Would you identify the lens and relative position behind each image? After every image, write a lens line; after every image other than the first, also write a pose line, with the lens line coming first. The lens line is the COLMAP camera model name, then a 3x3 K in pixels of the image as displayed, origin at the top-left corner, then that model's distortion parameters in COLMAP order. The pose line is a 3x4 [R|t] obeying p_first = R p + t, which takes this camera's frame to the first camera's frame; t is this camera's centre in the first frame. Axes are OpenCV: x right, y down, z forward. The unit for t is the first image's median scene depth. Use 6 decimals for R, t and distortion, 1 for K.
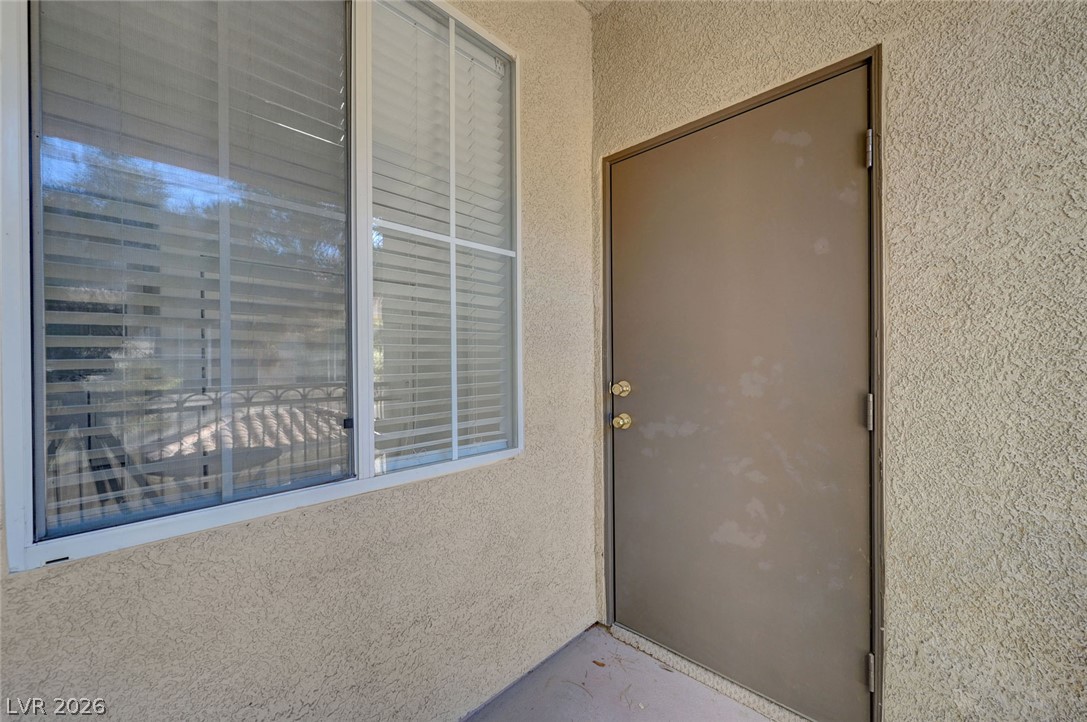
lens RADIAL K [[427.1, 0, 543.9], [0, 427.1, 364.9], [0, 0, 1]] dist [-0.000092, 0.000465]
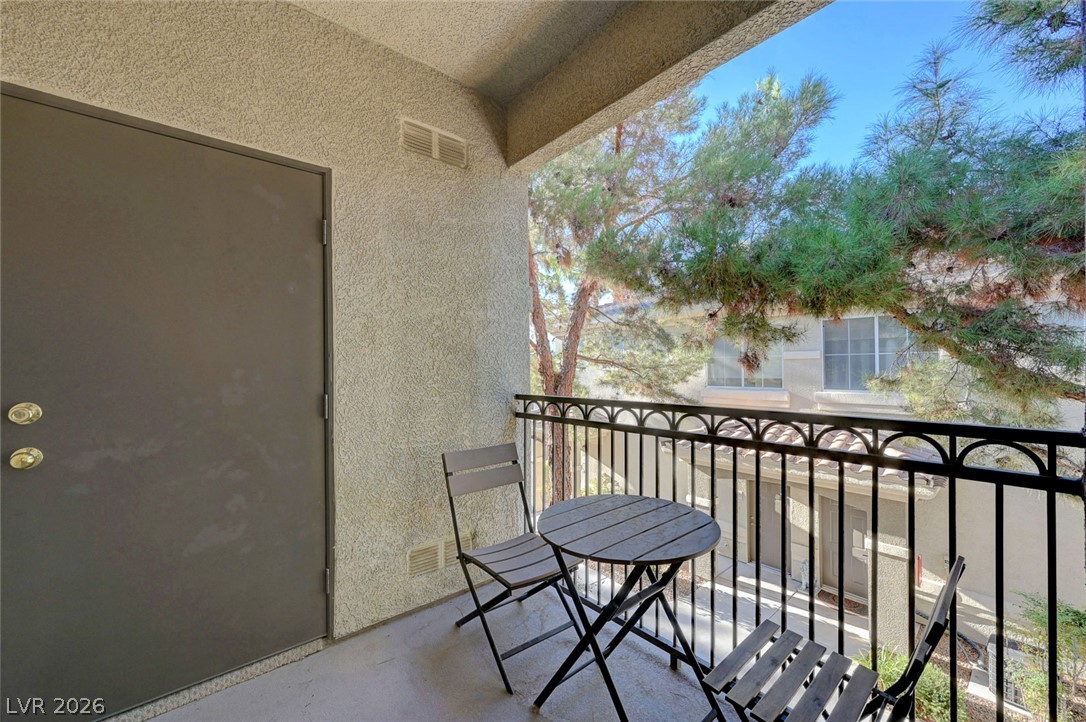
lens RADIAL K [[426.7, 0, 543.3], [0, 426.7, 365.2], [0, 0, 1]] dist [-0.000092, 0.000465]
pose [[0.109695, 0.012471, 0.993887, -0.662142], [0.016912, 0.999753, -0.014411, -0.000761], [-0.993821, 0.018389, 0.109457, 0.074260]]
